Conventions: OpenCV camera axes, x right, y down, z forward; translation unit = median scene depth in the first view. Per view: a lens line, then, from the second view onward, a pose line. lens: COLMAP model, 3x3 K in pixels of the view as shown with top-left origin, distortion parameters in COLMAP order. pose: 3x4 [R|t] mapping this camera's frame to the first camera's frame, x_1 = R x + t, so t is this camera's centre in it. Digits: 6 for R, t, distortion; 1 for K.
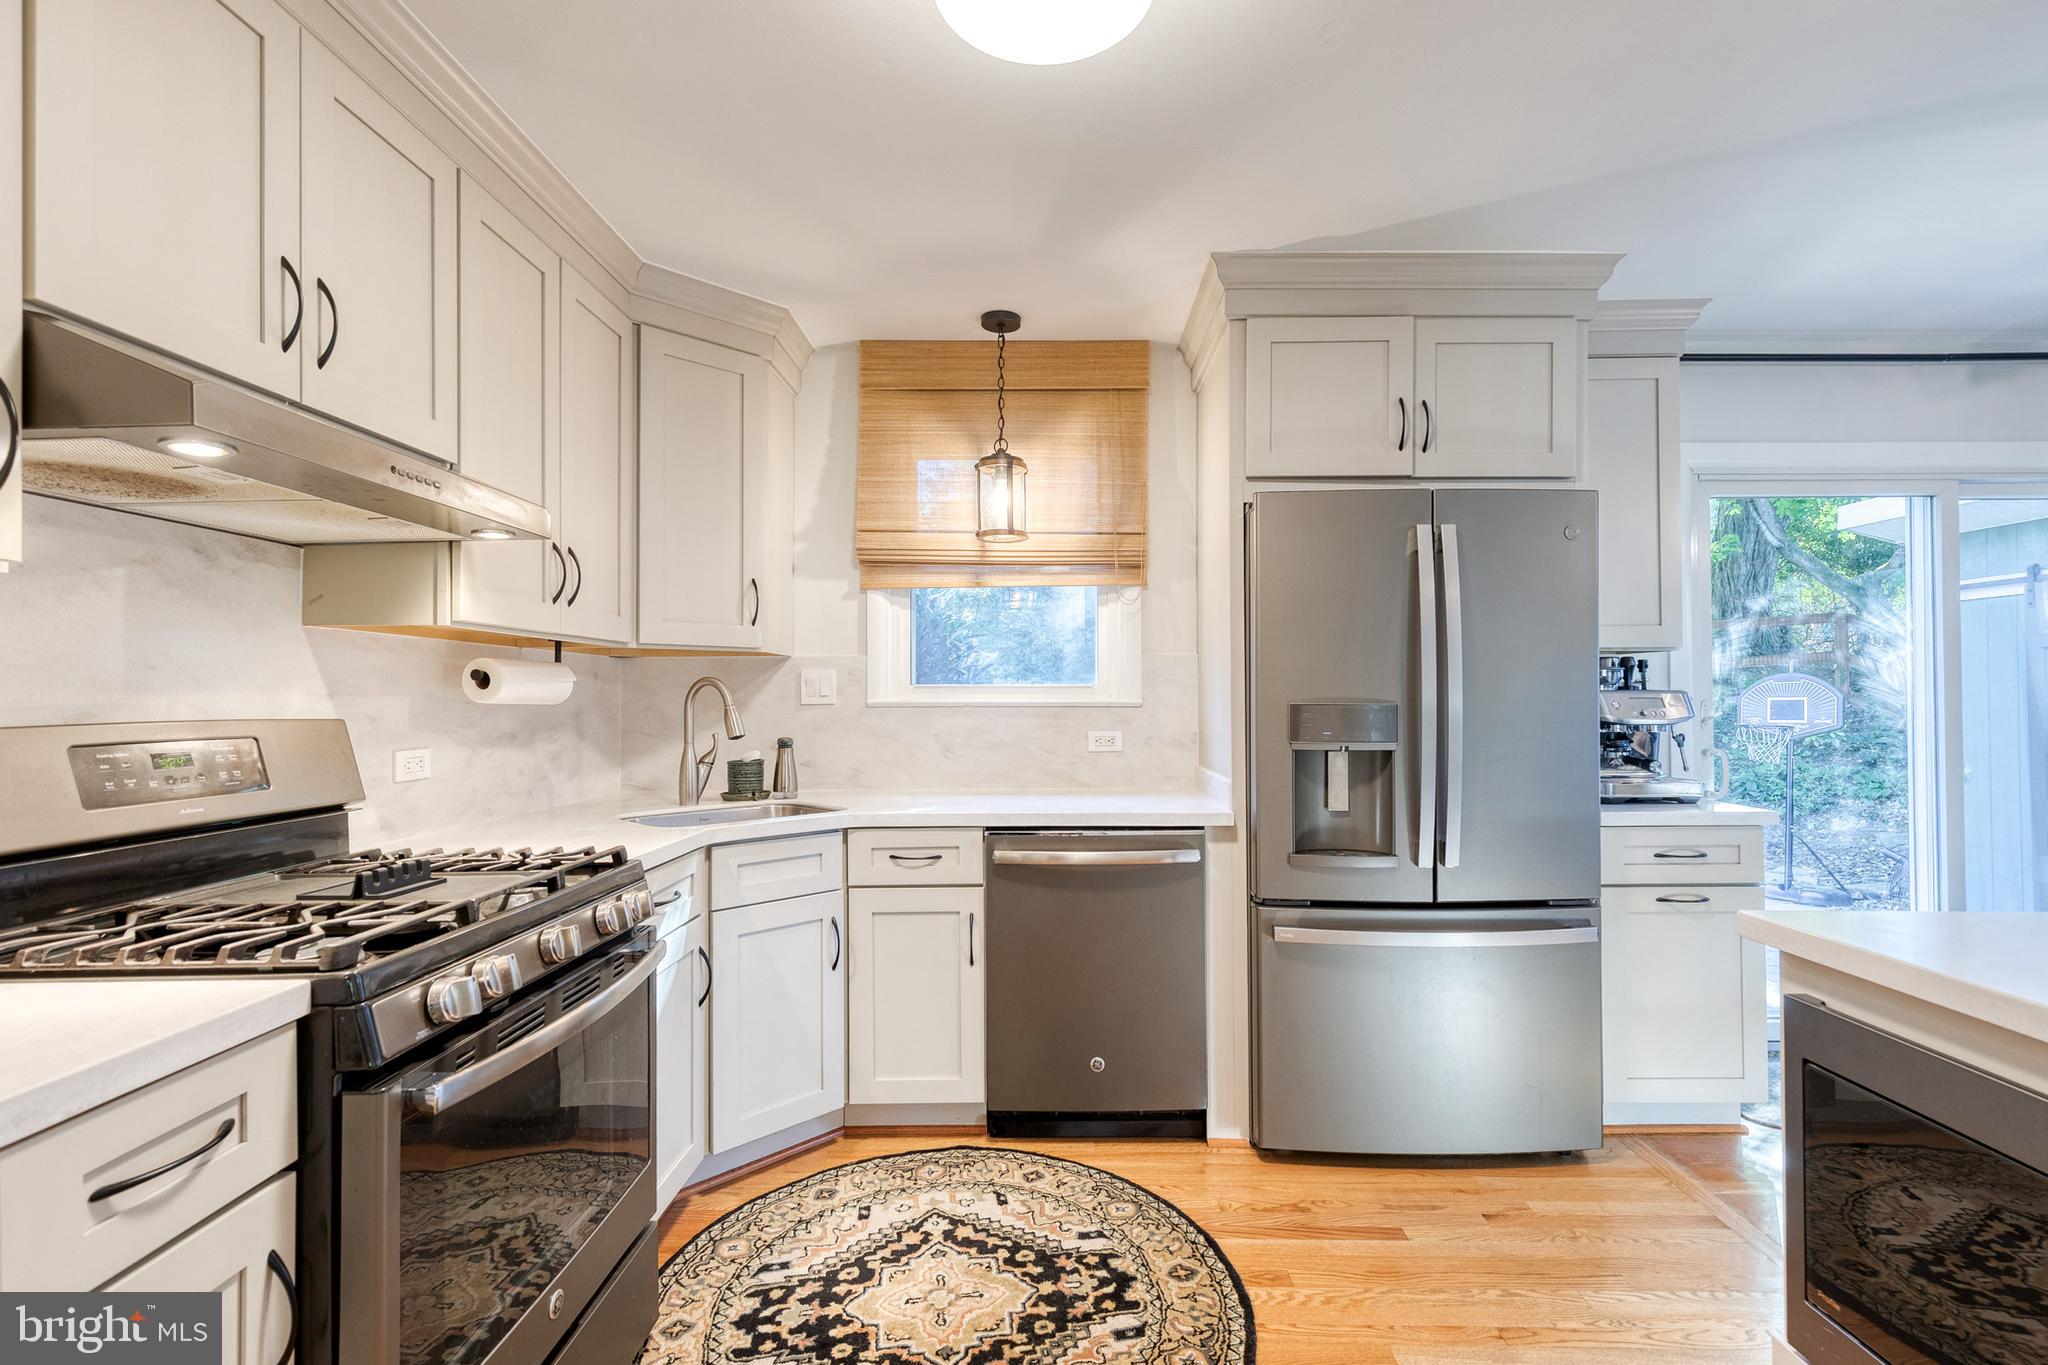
lens RADIAL K [[929.8, 0, 1042.9], [0, 929.8, 683.6], [0, 0, 1]] dist [0.009993, -0.003248]
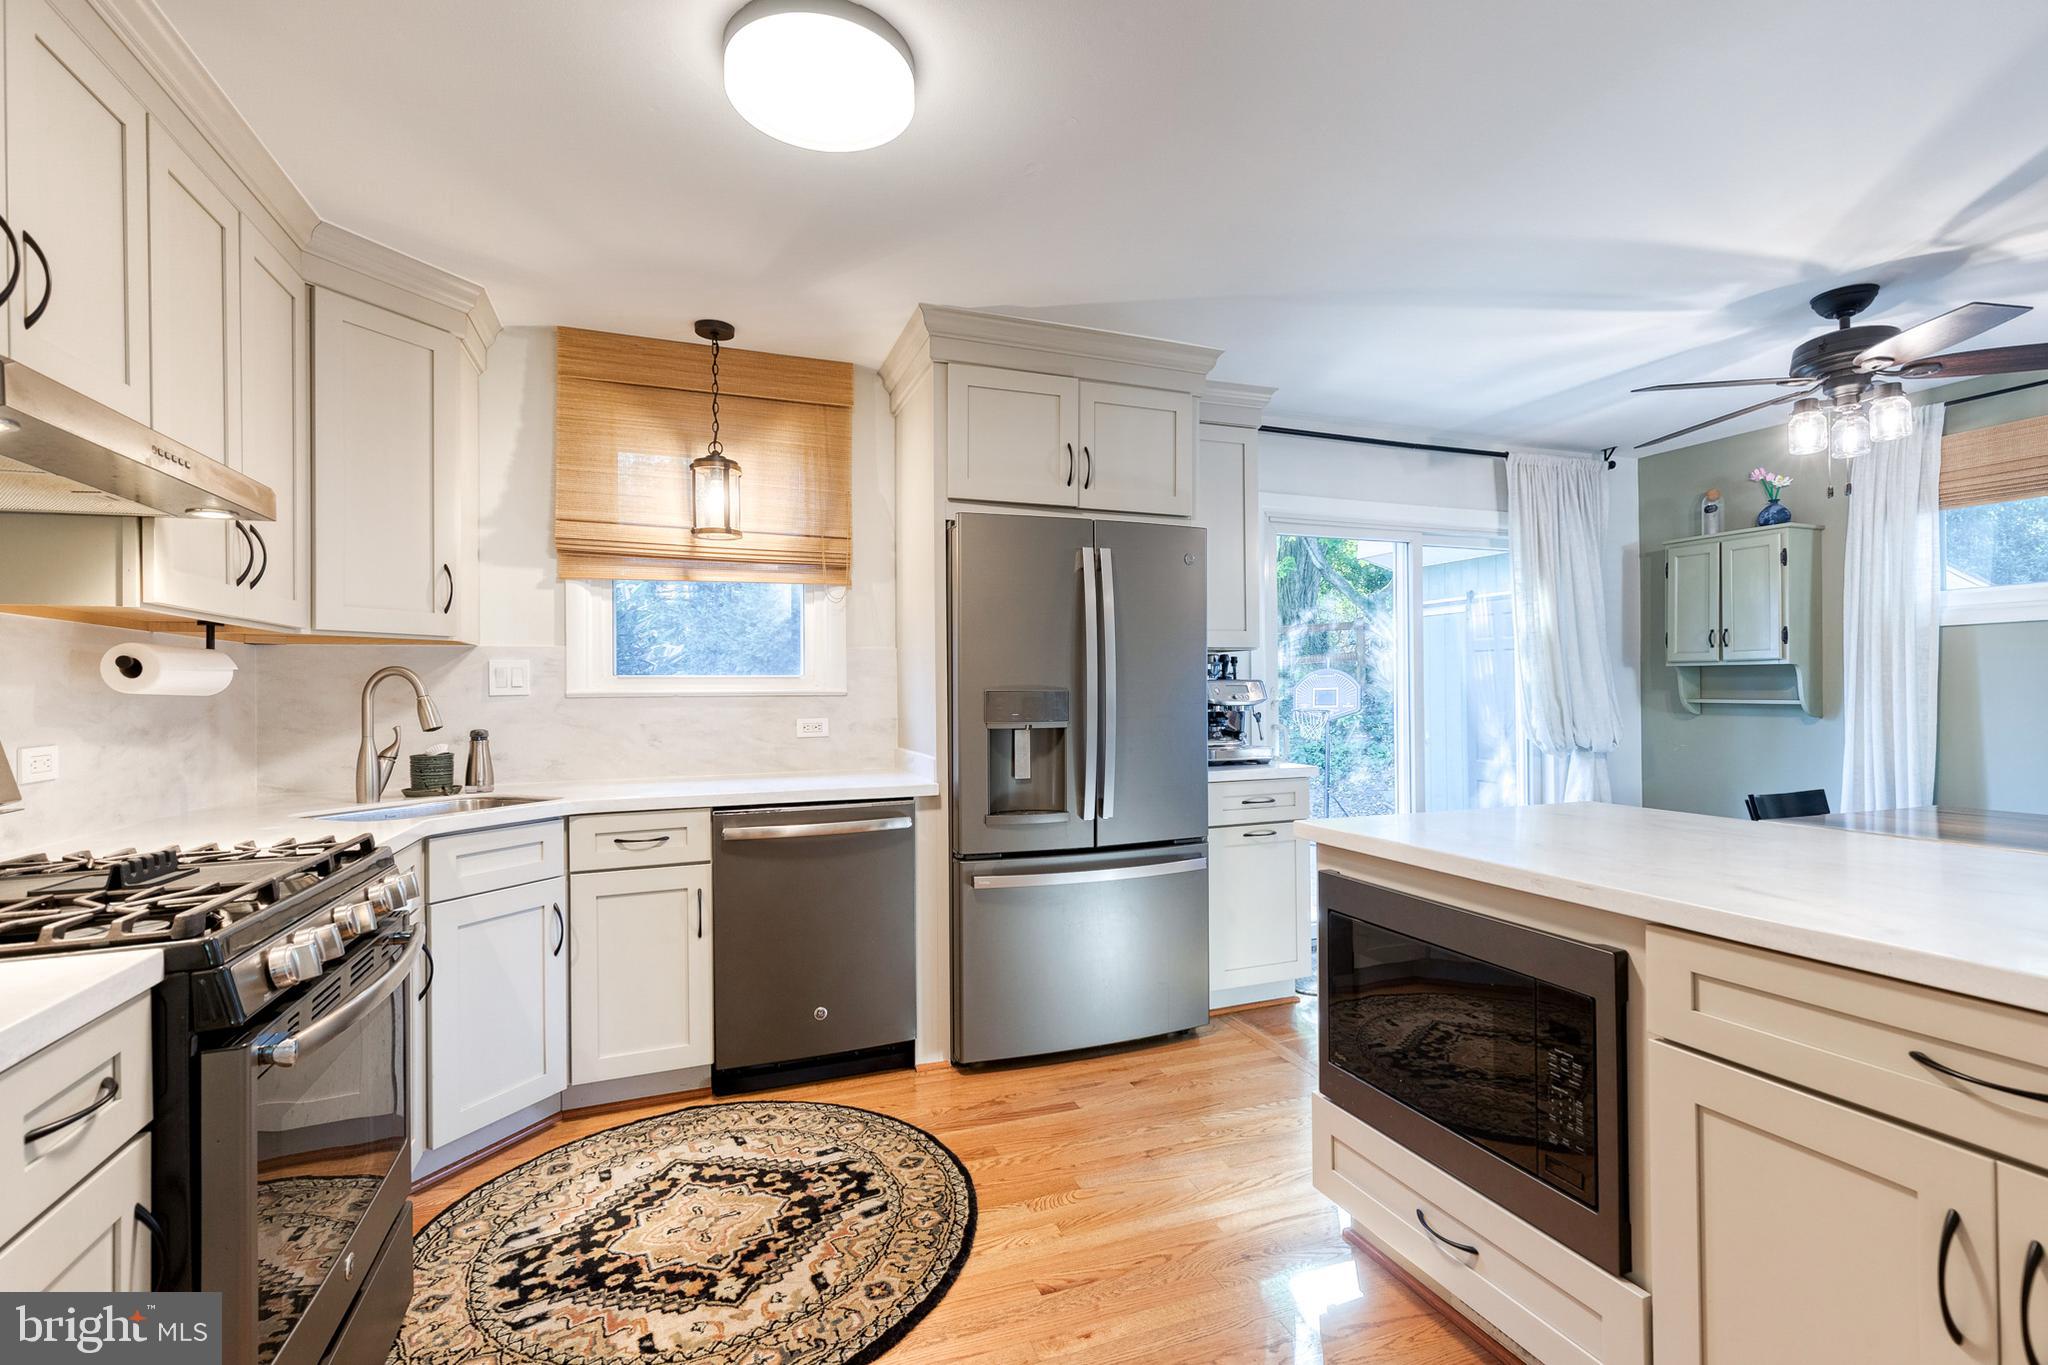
lens RADIAL K [[929.8, 0, 1042.9], [0, 929.8, 683.6], [0, 0, 1]] dist [0.009993, -0.003248]
pose [[0.929944, -0.002332, 0.367693, -0.102719], [0.000301, 0.999984, 0.005581, 0.005842], [-0.367701, -0.005079, 0.929930, -0.137028]]
